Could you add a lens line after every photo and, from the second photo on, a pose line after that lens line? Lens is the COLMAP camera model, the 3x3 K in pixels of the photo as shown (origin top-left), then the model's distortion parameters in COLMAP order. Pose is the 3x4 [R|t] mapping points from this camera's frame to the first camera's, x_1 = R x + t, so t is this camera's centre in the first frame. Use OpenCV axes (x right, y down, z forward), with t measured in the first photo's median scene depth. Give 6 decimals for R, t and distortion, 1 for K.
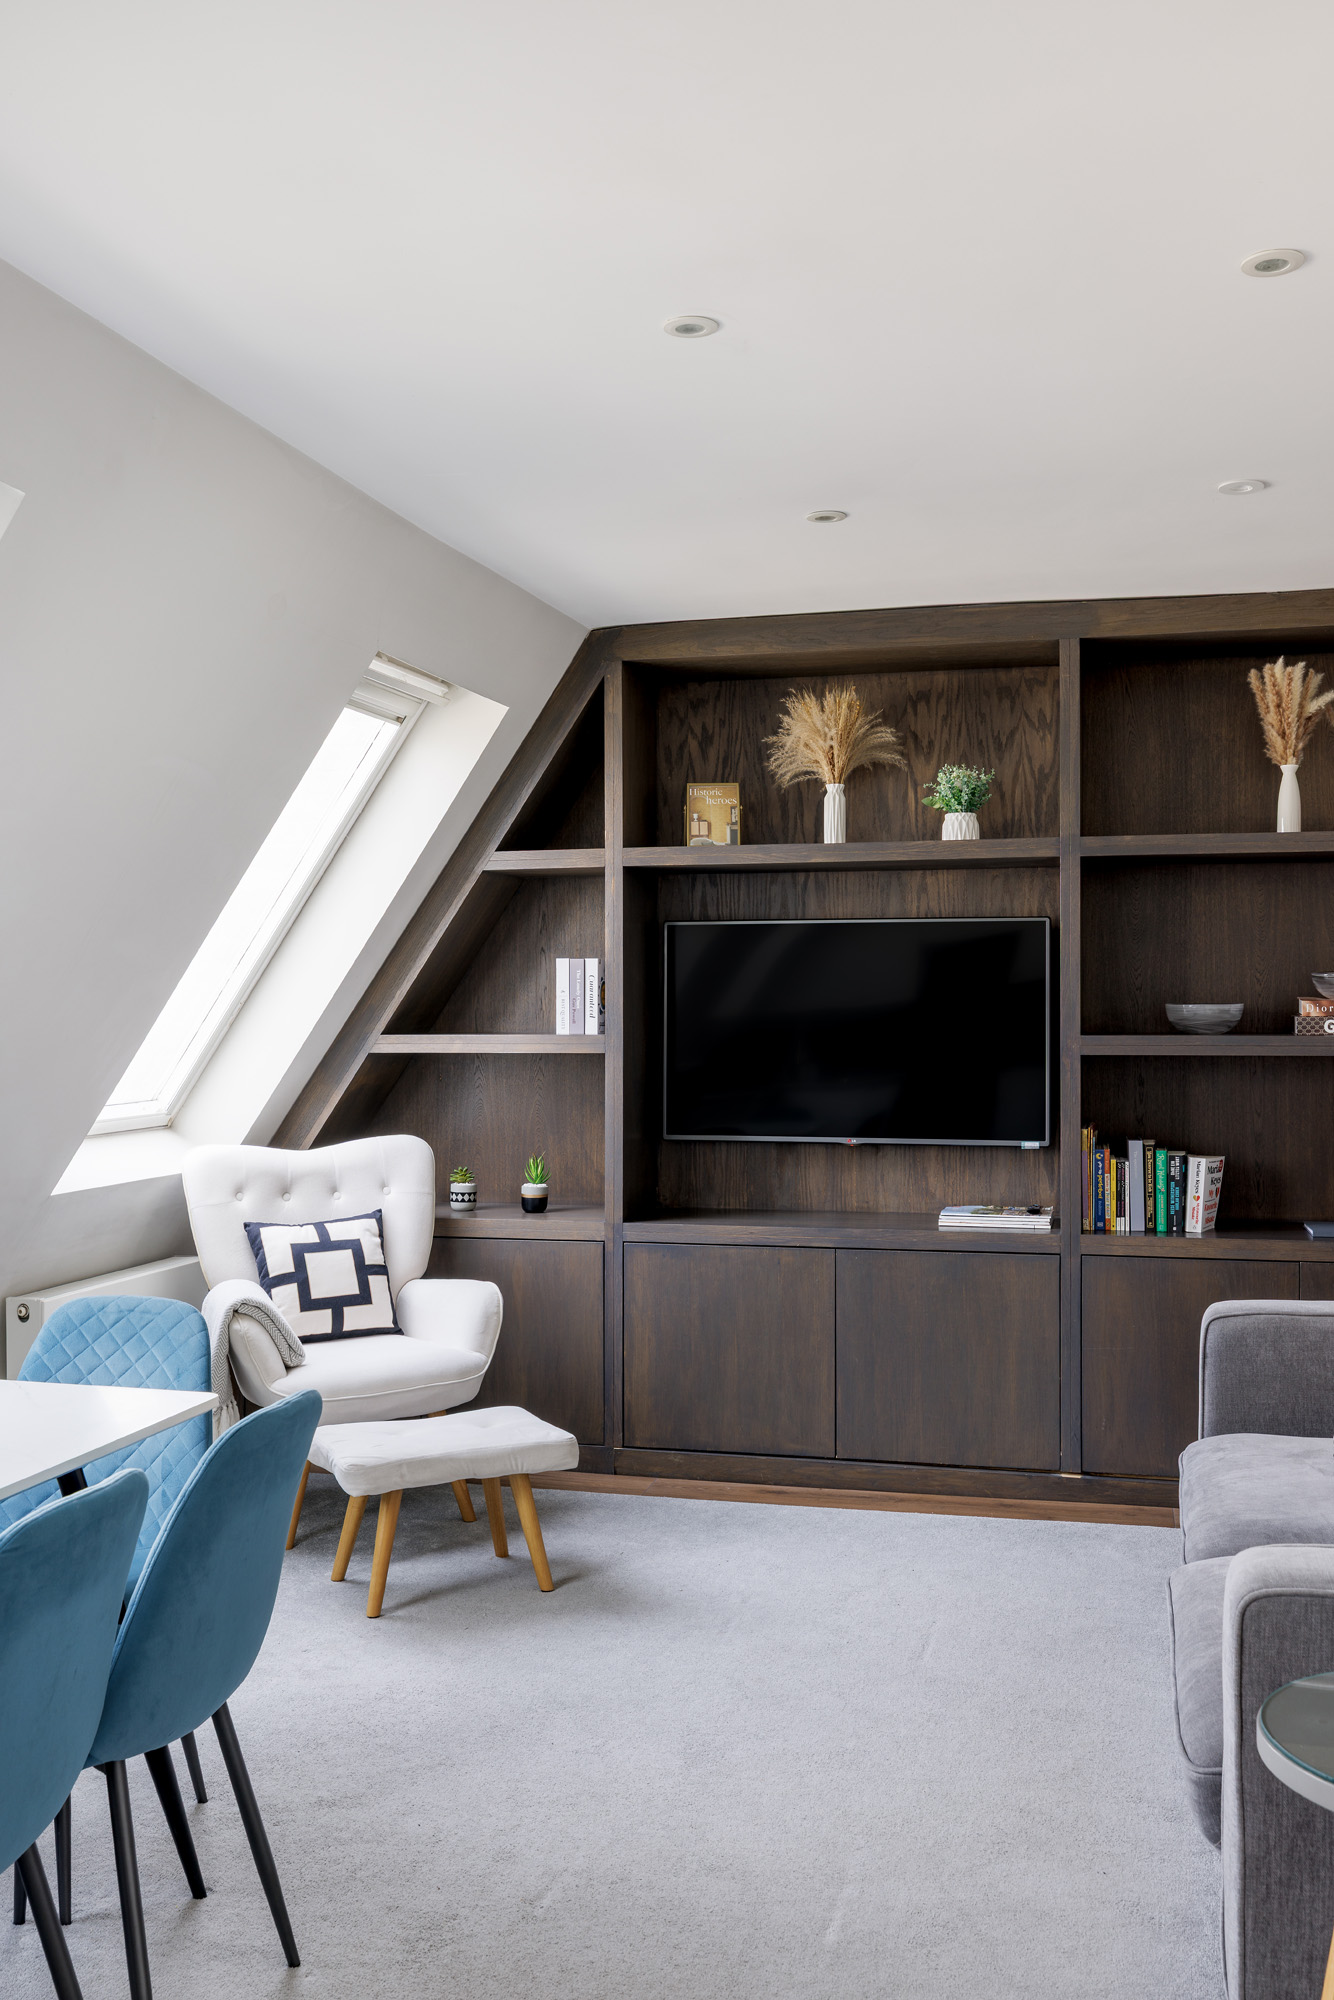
lens RADIAL K [[1949.2, 0, 703.7], [0, 1949.2, 965.6], [0, 0, 1]] dist [0.001165, -0.022818]
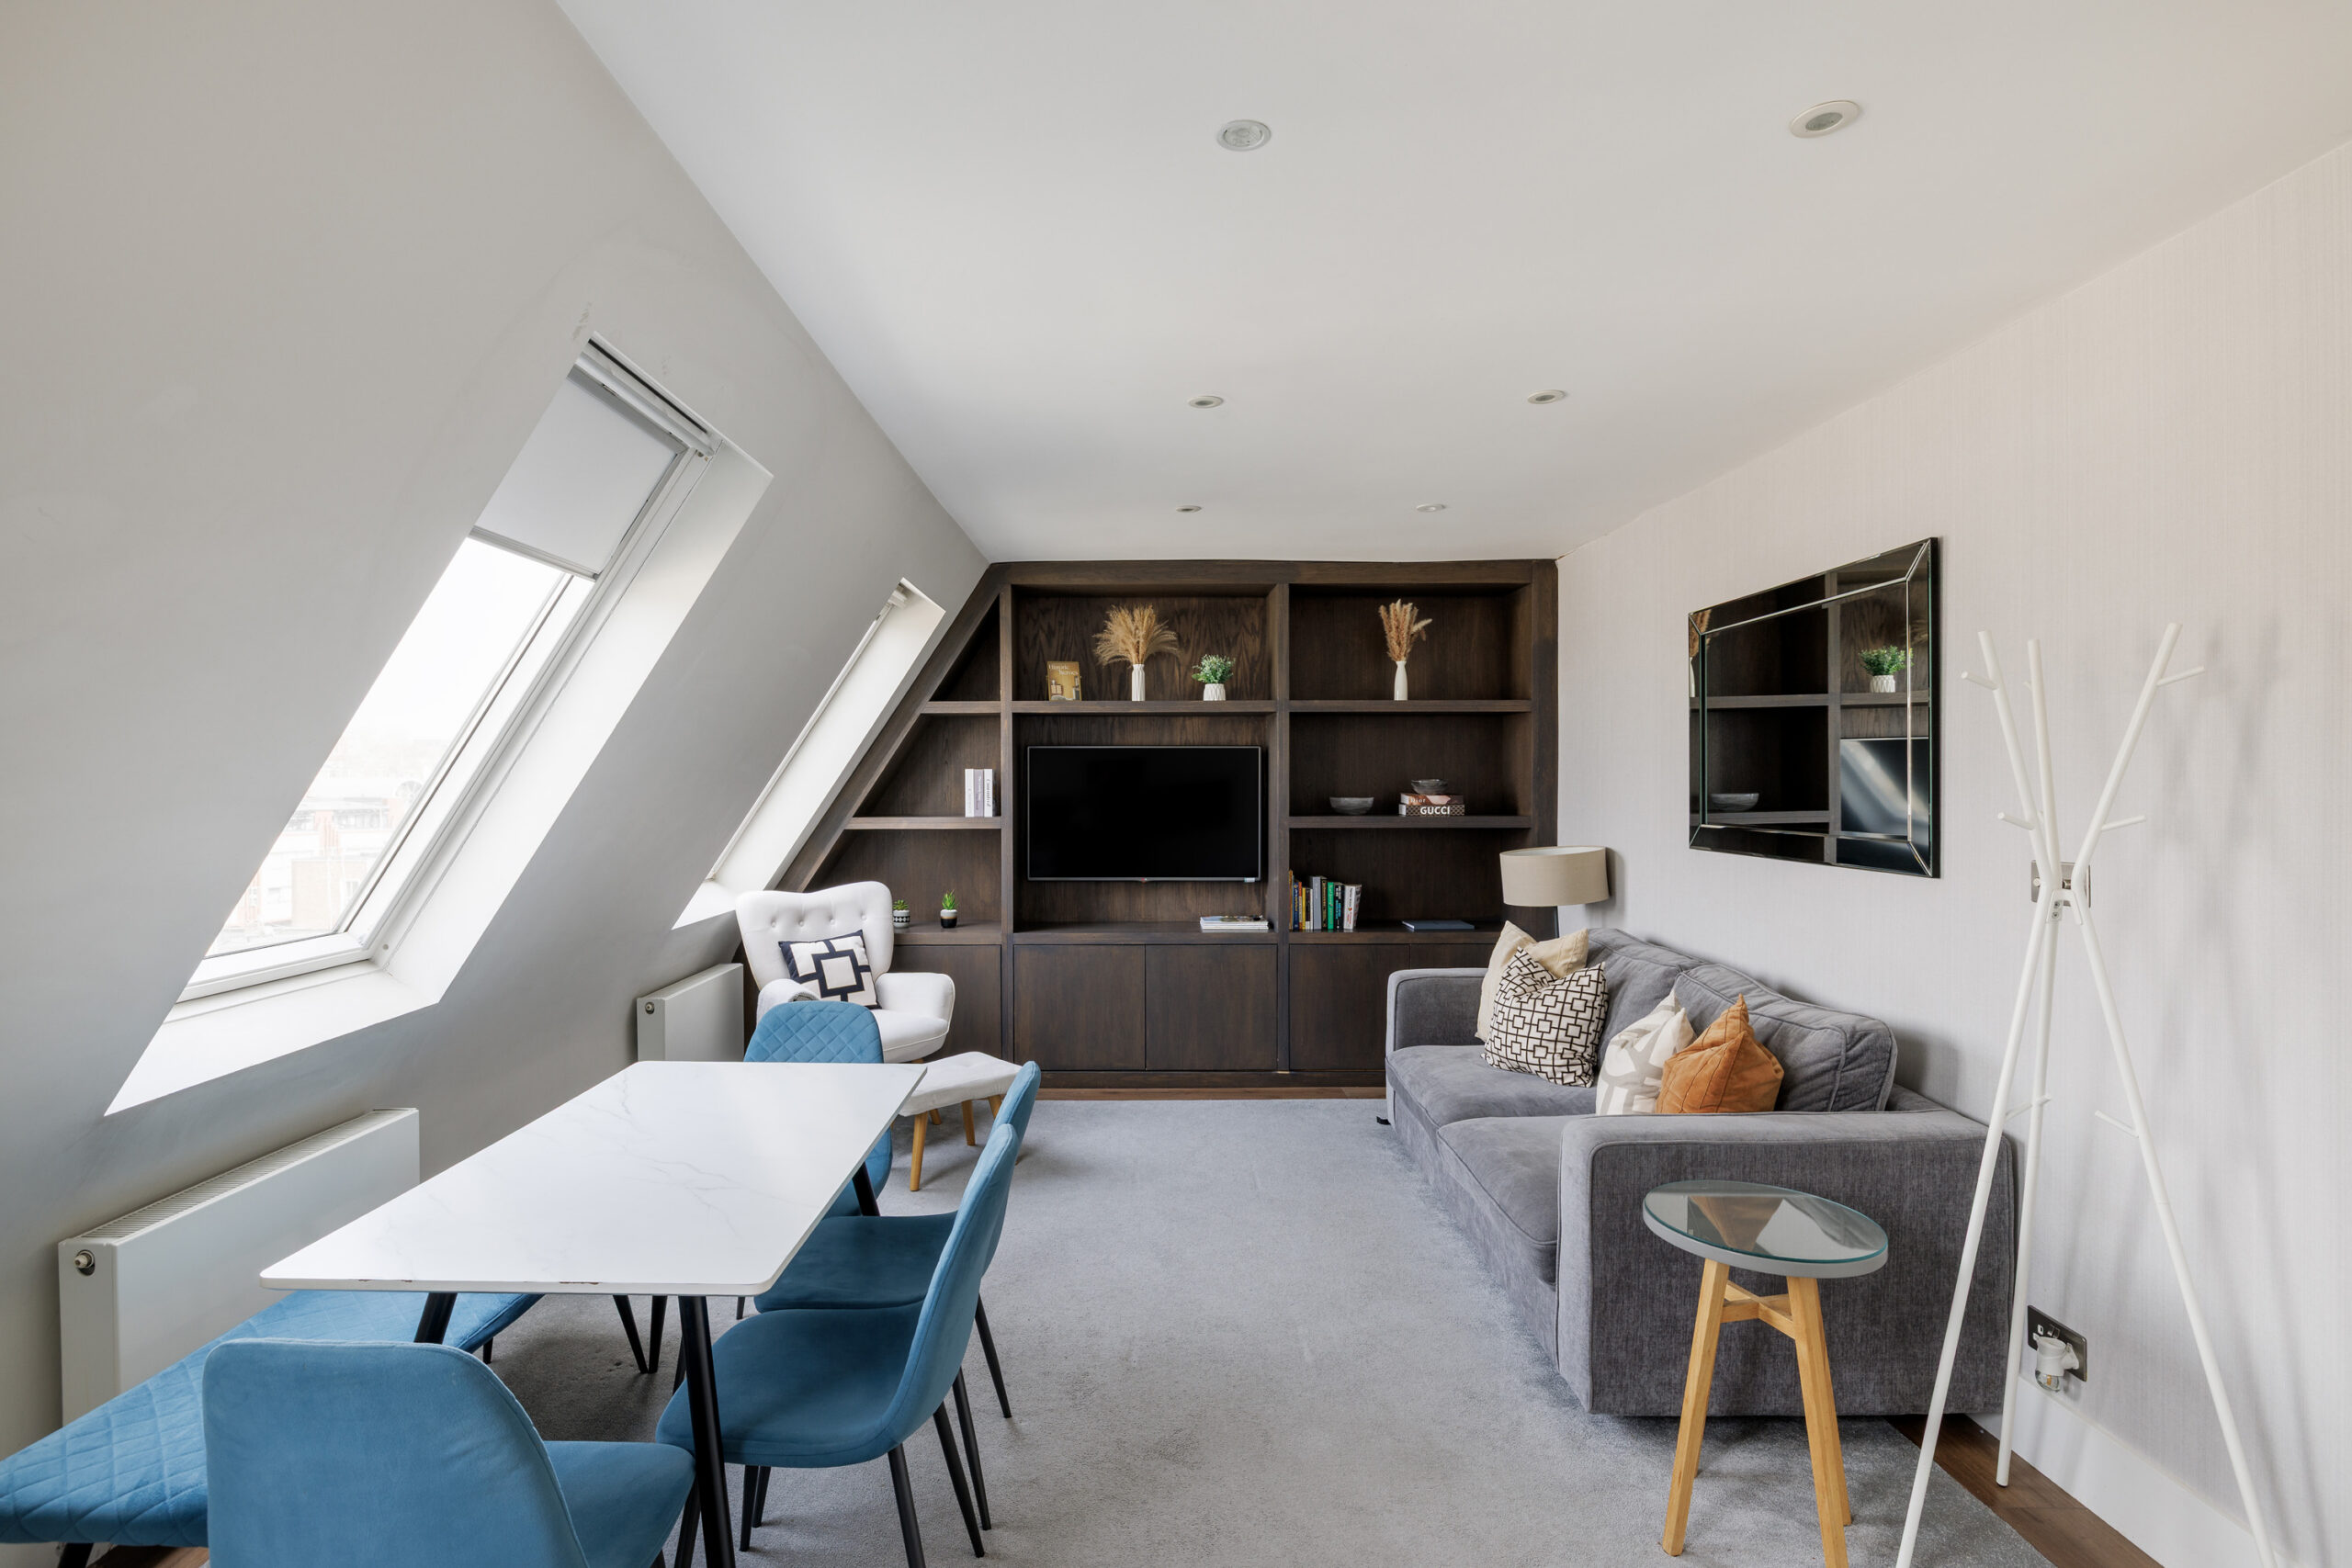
lens RADIAL K [[1184.2, 0, 1176.0], [0, 1184.2, 784.0], [0, 0, 1]] dist [-0.020514, 0.000108]
pose [[0.967321, 0.000562, 0.253553, -0.161148], [-0.006891, 0.999686, 0.024075, -0.016541], [-0.253460, -0.025036, 0.967022, 0.019147]]
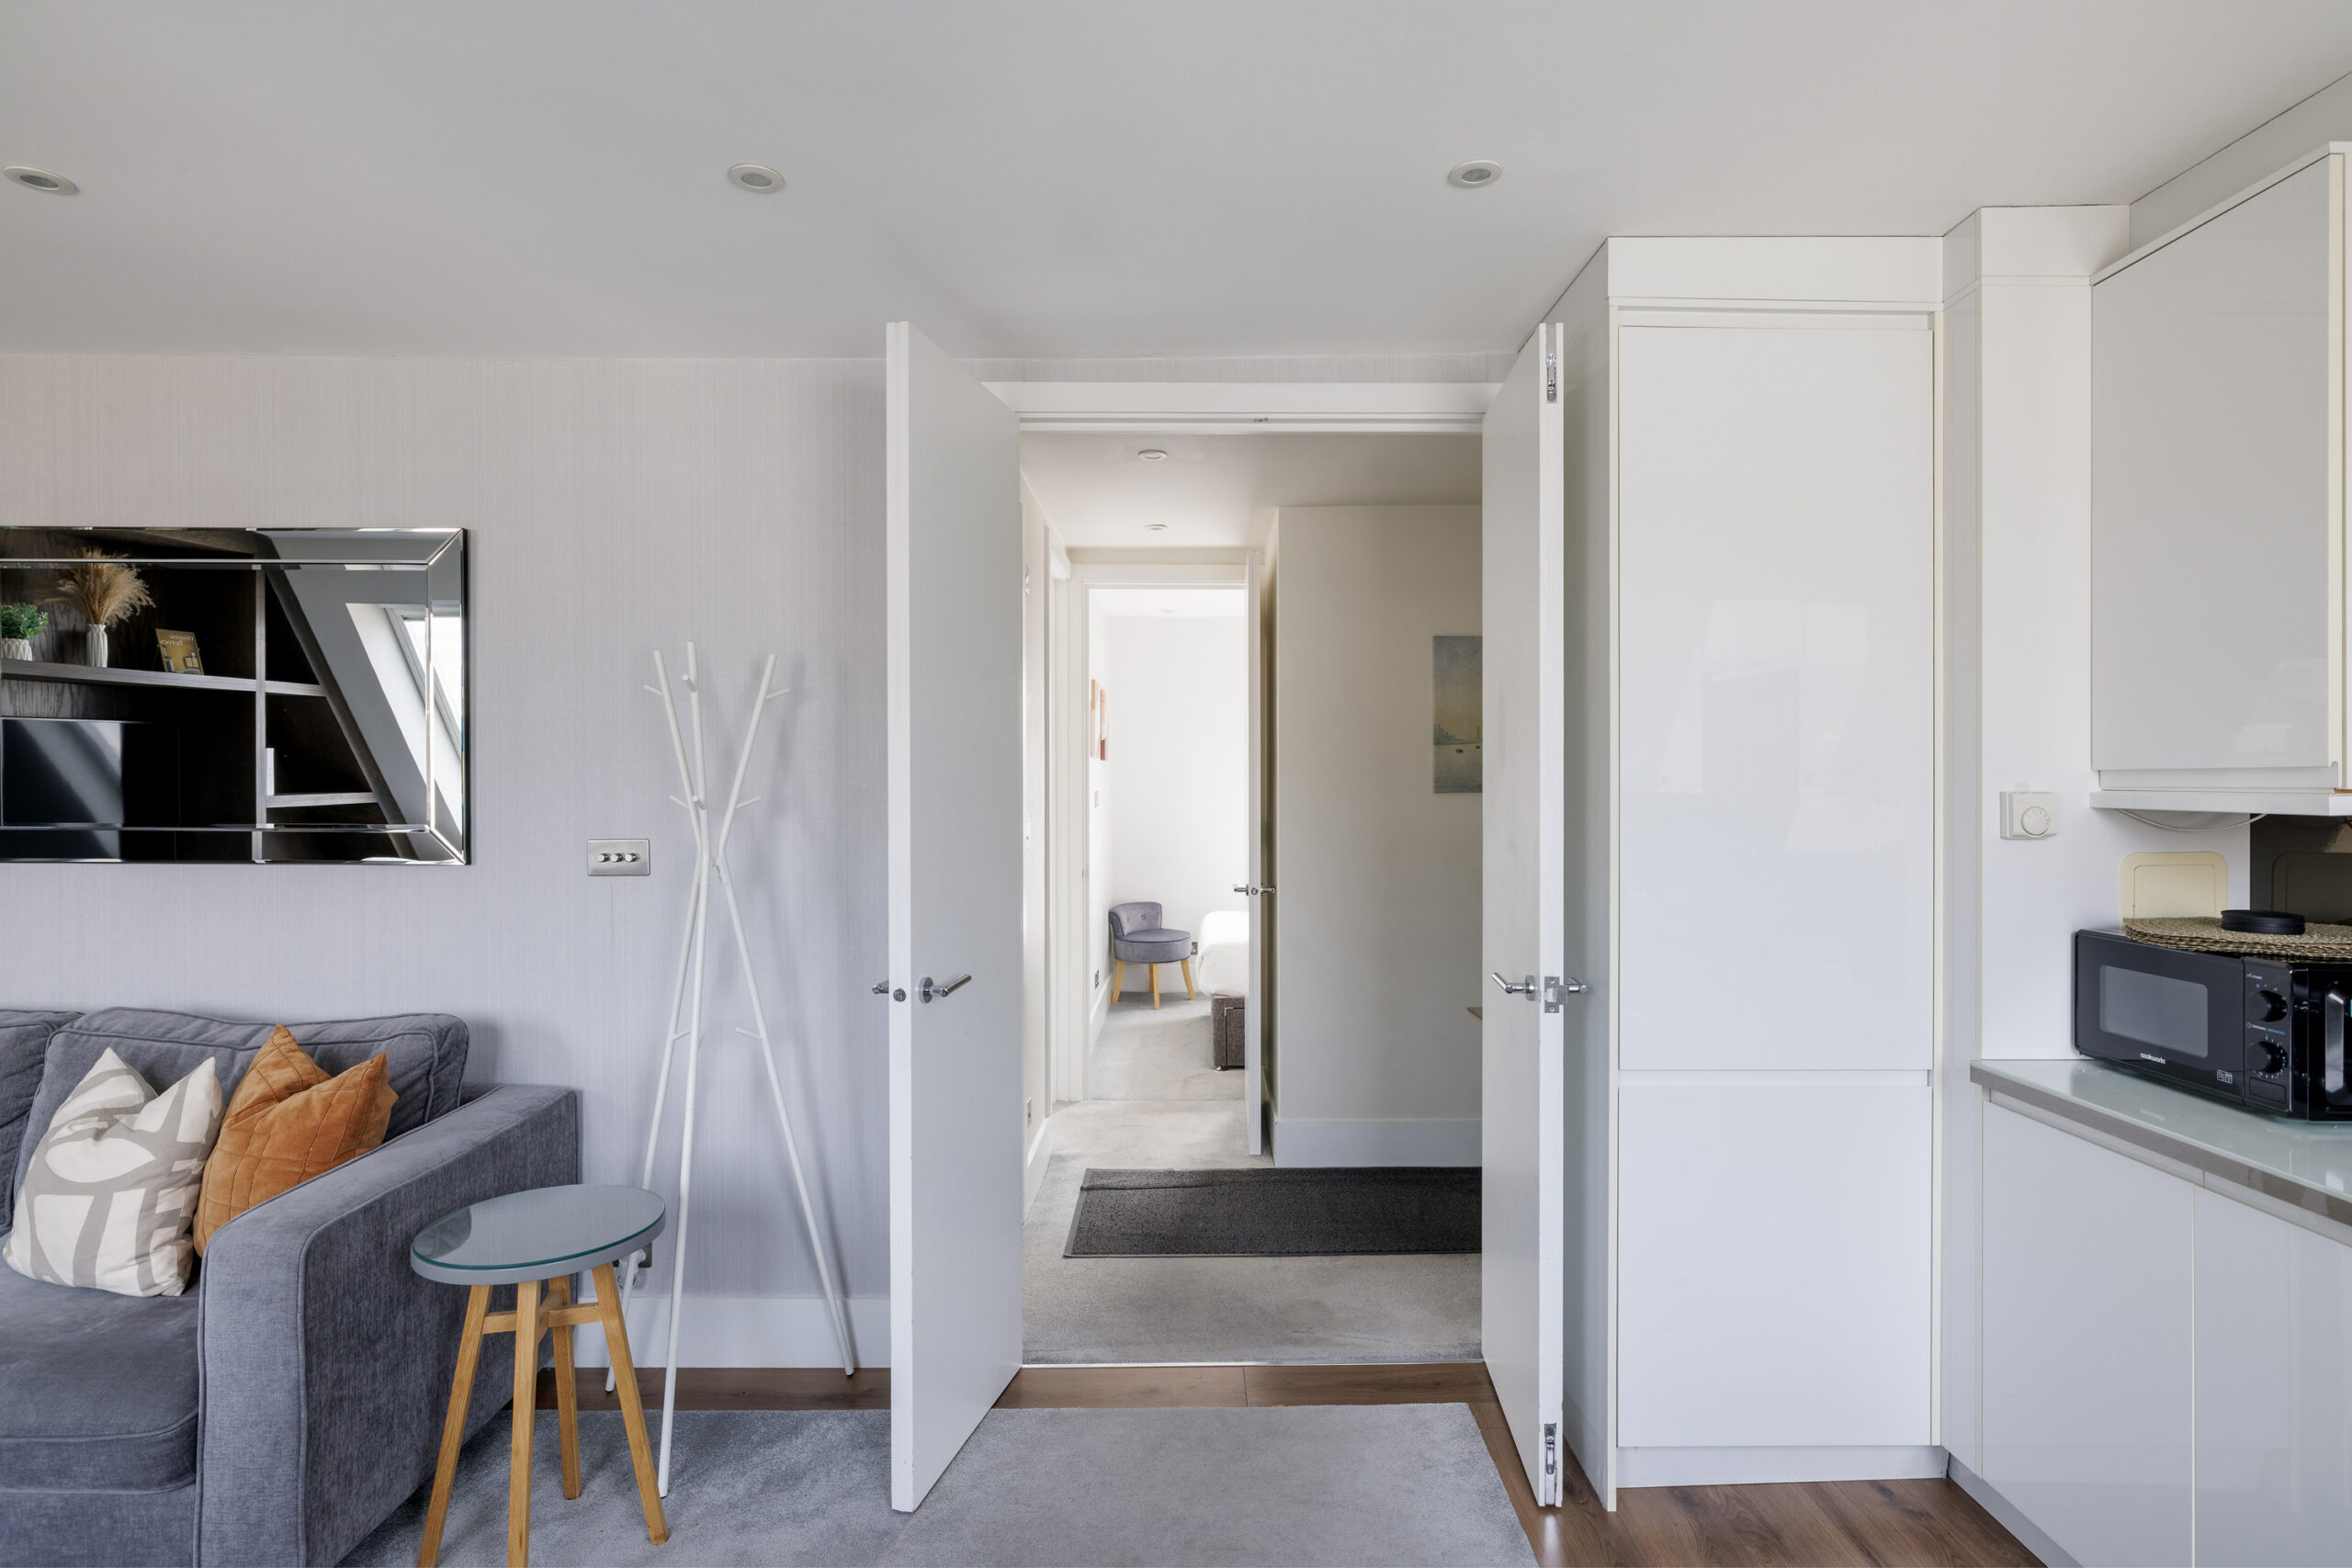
lens RADIAL K [[1148.0, 0, 1176.0], [0, 1148.0, 784.0], [0, 0, 1]] dist [0.001026, 0.000290]
pose [[-0.253065, -0.002035, 0.967447, -0.289044], [-0.026428, 0.999639, -0.004810, -0.006907], [-0.967088, -0.026785, -0.253028, 0.265877]]
